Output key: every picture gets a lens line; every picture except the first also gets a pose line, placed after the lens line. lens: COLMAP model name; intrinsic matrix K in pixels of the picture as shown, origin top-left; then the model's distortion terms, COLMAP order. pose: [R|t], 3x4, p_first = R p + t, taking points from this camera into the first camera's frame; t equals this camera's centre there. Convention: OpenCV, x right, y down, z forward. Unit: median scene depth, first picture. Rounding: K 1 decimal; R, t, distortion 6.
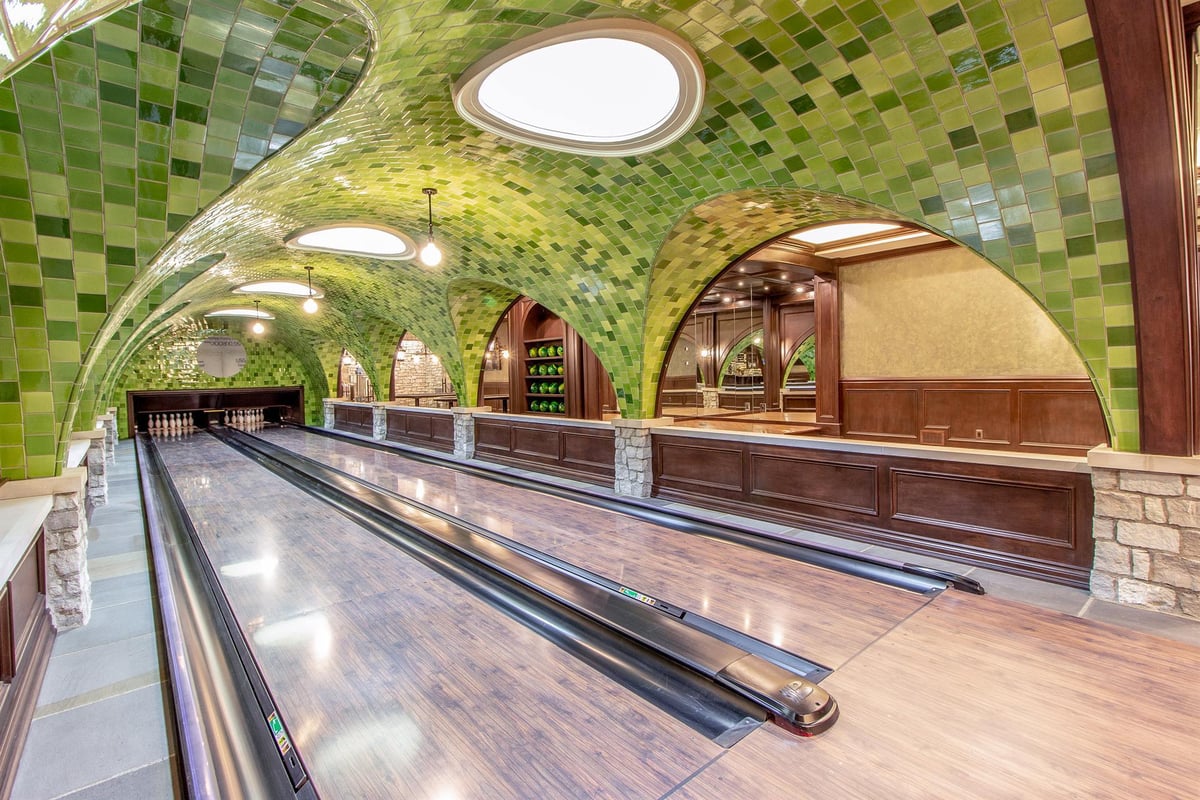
lens RADIAL K [[555.6, 0, 600.6], [0, 555.6, 393.7], [0, 0, 1]] dist [0.001100, 0.000163]
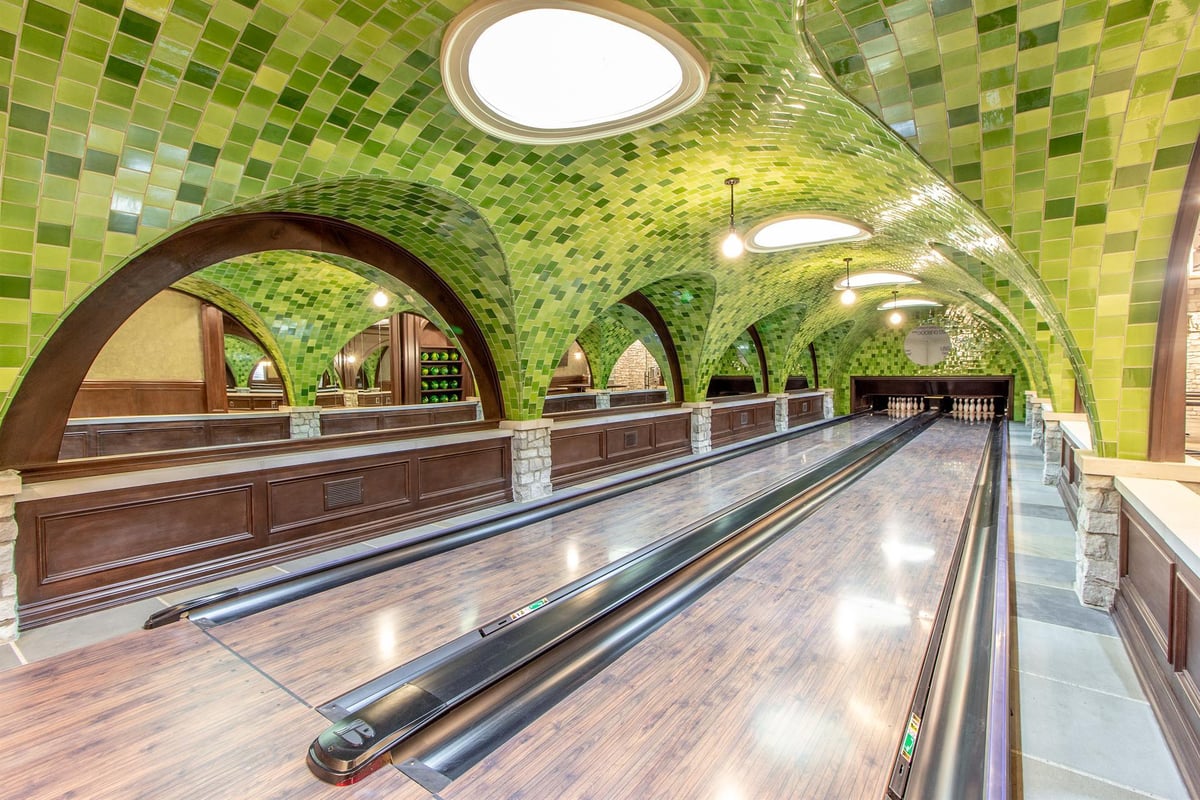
lens RADIAL K [[552.6, 0, 598.9], [0, 552.6, 393.2], [0, 0, 1]] dist [-0.000388, -0.000017]
pose [[0.230580, 0.055883, -0.971447, 0.373958], [-0.031393, 0.998257, 0.049974, -0.019957], [0.972547, 0.018973, 0.231932, 0.340123]]
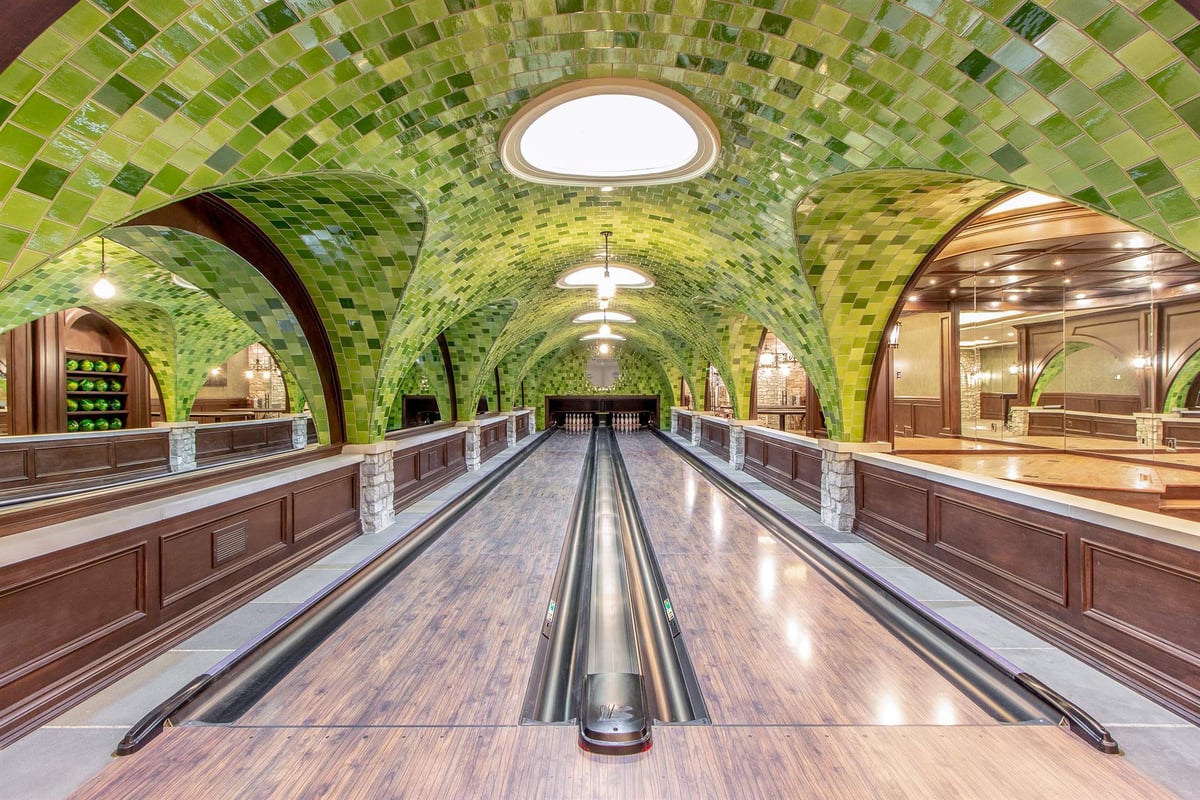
lens RADIAL K [[555.6, 0, 600.6], [0, 555.6, 393.7], [0, 0, 1]] dist [0.001100, 0.000163]
pose [[0.762041, 0.022364, -0.647143, 0.282220], [-0.035971, 0.999322, -0.007823, -0.008322], [0.646529, 0.029240, 0.762329, 0.059774]]
